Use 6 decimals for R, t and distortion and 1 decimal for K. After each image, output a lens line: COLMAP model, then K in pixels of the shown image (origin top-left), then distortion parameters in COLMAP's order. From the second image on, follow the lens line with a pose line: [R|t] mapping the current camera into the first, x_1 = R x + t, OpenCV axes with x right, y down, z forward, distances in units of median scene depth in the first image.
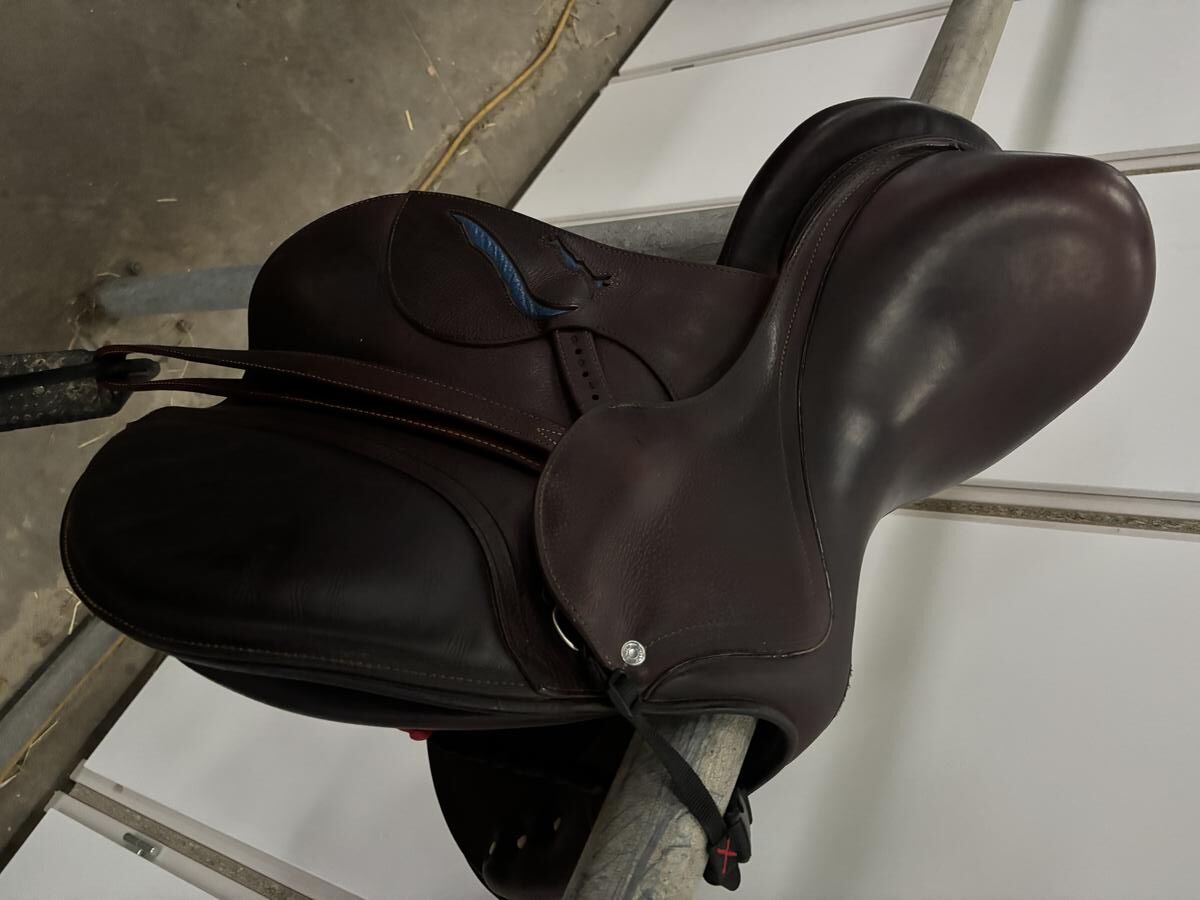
lens RADIAL K [[918.0, 0, 600.0], [0, 918.0, 450.0], [0, 0, 1]] dist [-0.008237, -0.007491]
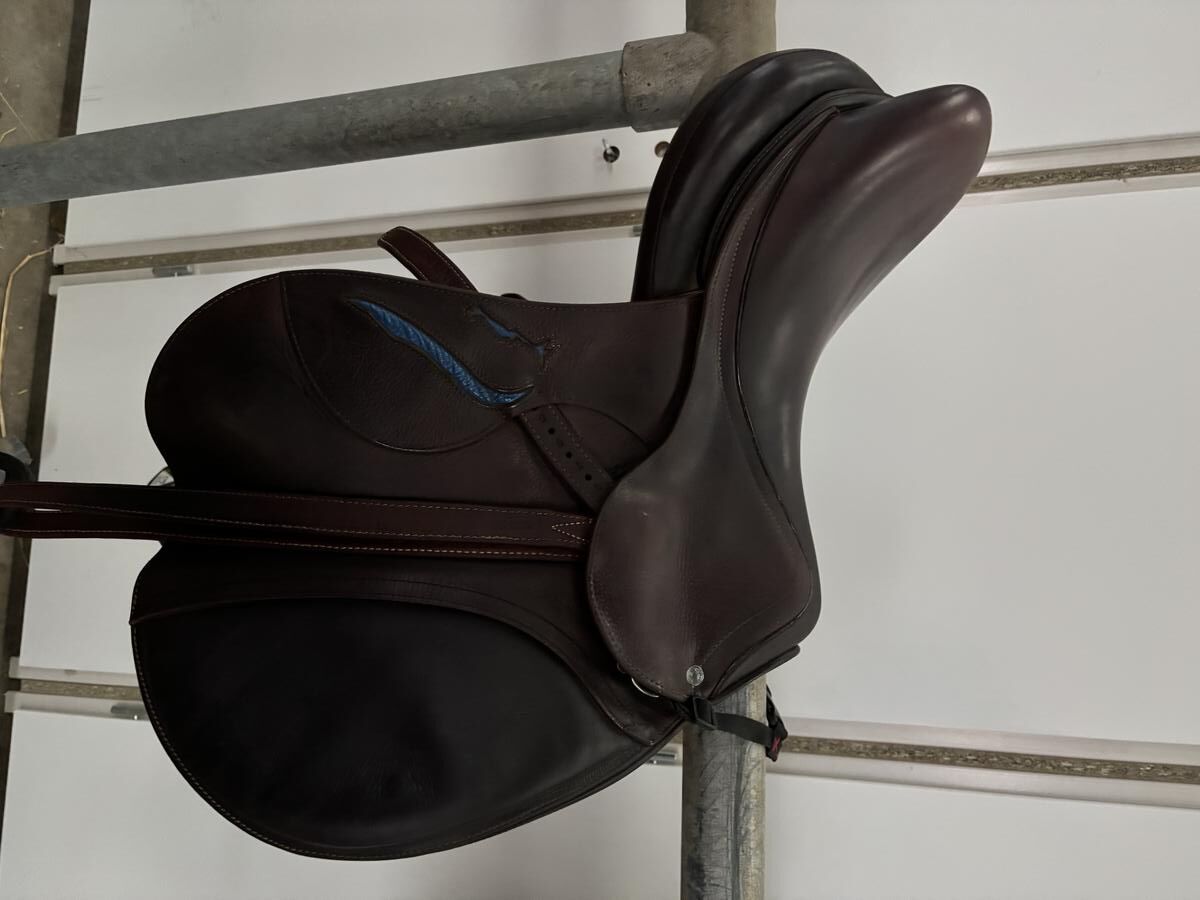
lens RADIAL K [[918.0, 0, 600.0], [0, 918.0, 450.0], [0, 0, 1]] dist [-0.008237, -0.007491]
pose [[0.913760, -0.364891, 0.178596, -0.160372], [0.225845, 0.821684, 0.523288, -0.597602], [-0.337693, -0.437825, 0.833231, 0.079735]]
